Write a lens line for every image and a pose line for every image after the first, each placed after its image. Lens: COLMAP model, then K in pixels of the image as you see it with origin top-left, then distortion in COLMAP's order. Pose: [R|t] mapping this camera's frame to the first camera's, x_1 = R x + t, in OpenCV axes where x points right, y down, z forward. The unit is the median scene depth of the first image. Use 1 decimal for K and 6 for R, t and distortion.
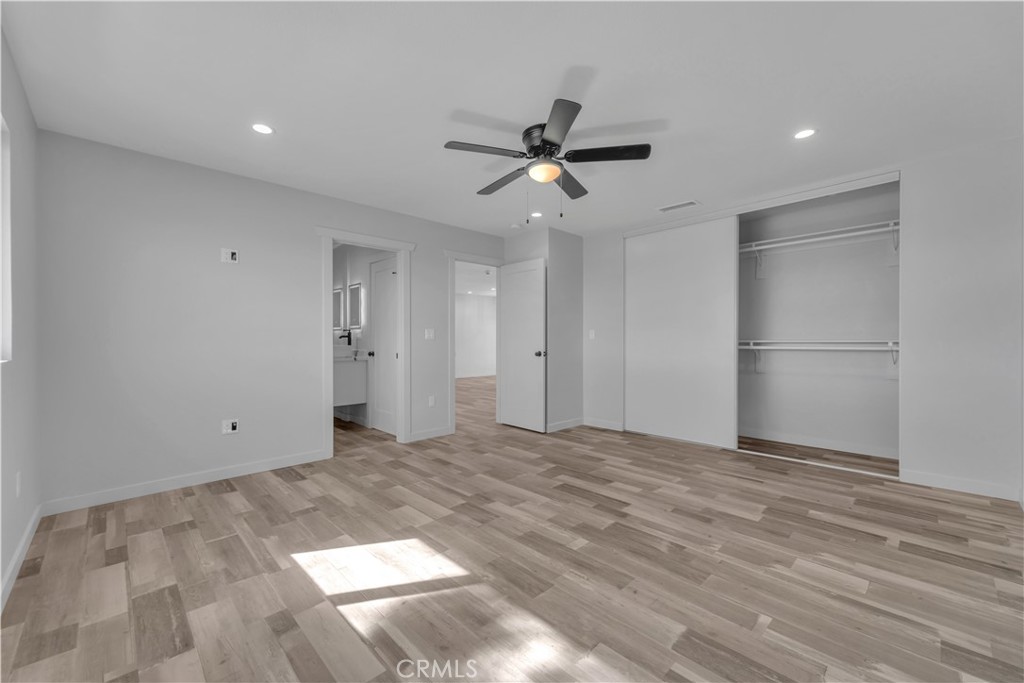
lens RADIAL K [[418.8, 0, 516.3], [0, 418.8, 342.6], [0, 0, 1]] dist [-0.001178, 0.000074]
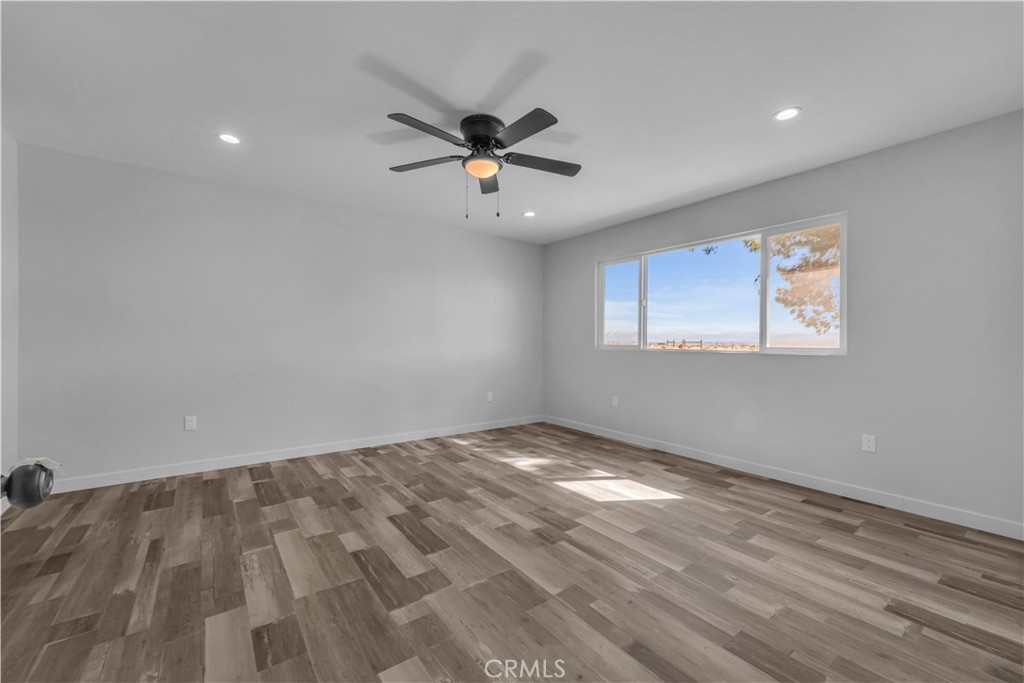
lens RADIAL K [[418.8, 0, 513.3], [0, 418.8, 344.3], [0, 0, 1]] dist [-0.001178, 0.000074]
pose [[-0.990165, -0.003242, 0.139869, -0.141278], [-0.001782, 0.999943, 0.010564, -0.011658], [-0.139895, 0.010211, -0.990114, 1.963683]]
